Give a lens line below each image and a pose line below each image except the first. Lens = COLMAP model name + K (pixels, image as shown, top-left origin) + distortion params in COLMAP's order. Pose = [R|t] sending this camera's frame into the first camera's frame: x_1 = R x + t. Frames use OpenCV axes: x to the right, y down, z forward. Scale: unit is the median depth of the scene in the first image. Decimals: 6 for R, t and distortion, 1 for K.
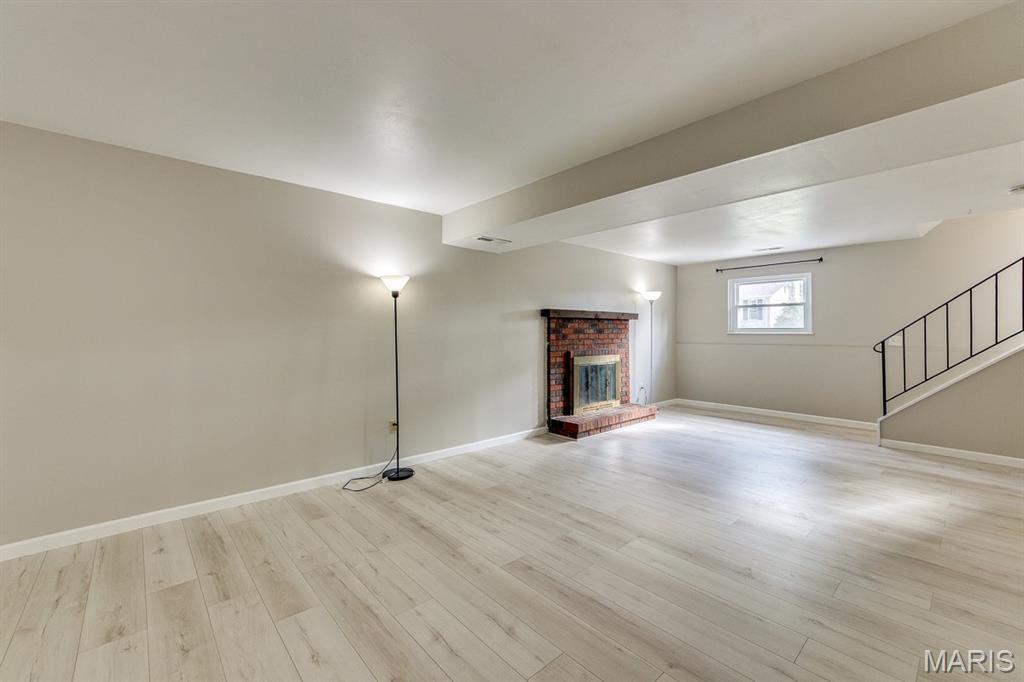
lens RADIAL K [[424.9, 0, 520.1], [0, 424.9, 332.1], [0, 0, 1]] dist [0.008642, -0.000190]
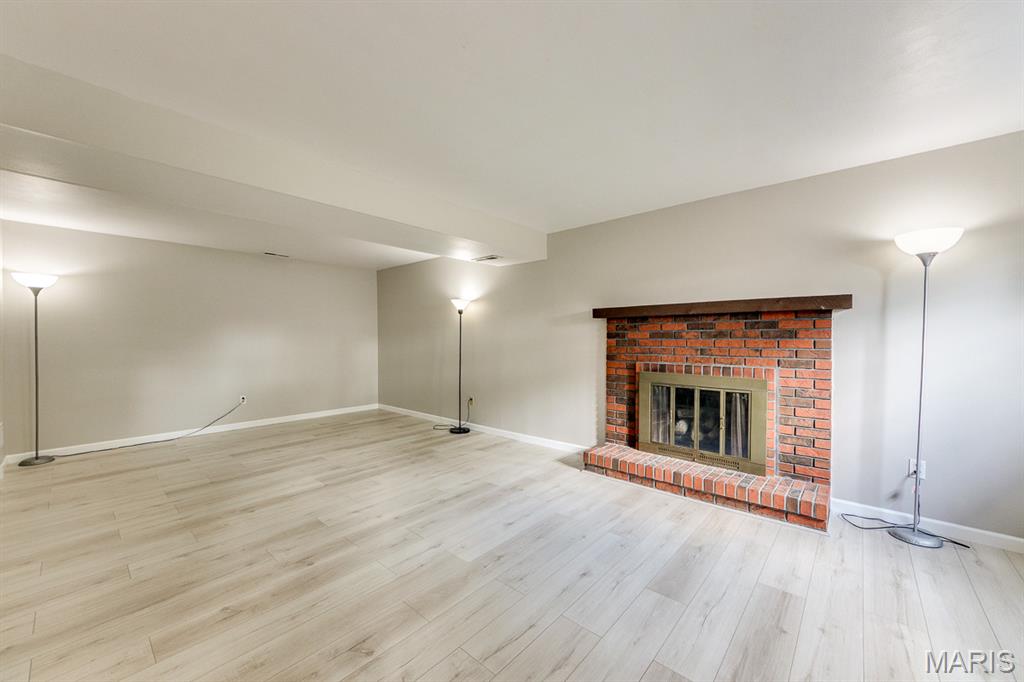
lens RADIAL K [[396.8, 0, 506.6], [0, 396.8, 346.5], [0, 0, 1]] dist [-0.002440, -0.000021]
pose [[0.094996, 0.024481, -0.995177, 0.819640], [0.002637, 0.999688, 0.024843, -0.000562], [0.995474, -0.004984, 0.094902, 0.747337]]
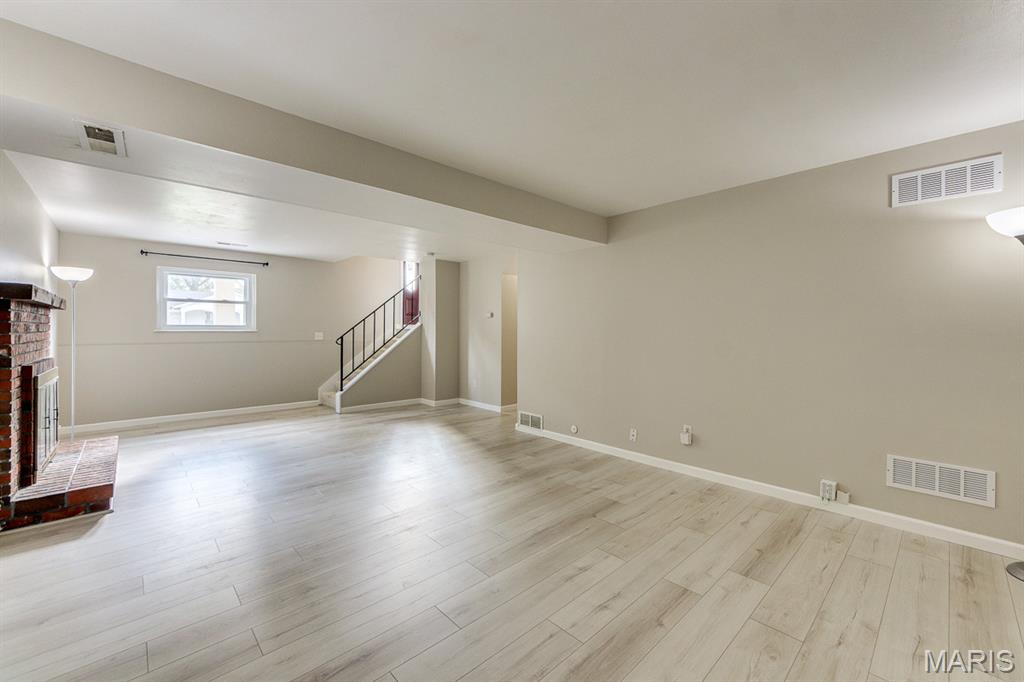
lens RADIAL K [[404.1, 0, 520.7], [0, 404.1, 326.9], [0, 0, 1]] dist [0.004689, 0.000719]
pose [[-0.008939, 0.009948, 0.999911, -0.421021], [-0.003021, 0.999946, -0.009975, 0.001456], [-0.999955, -0.003110, -0.008909, 0.414431]]
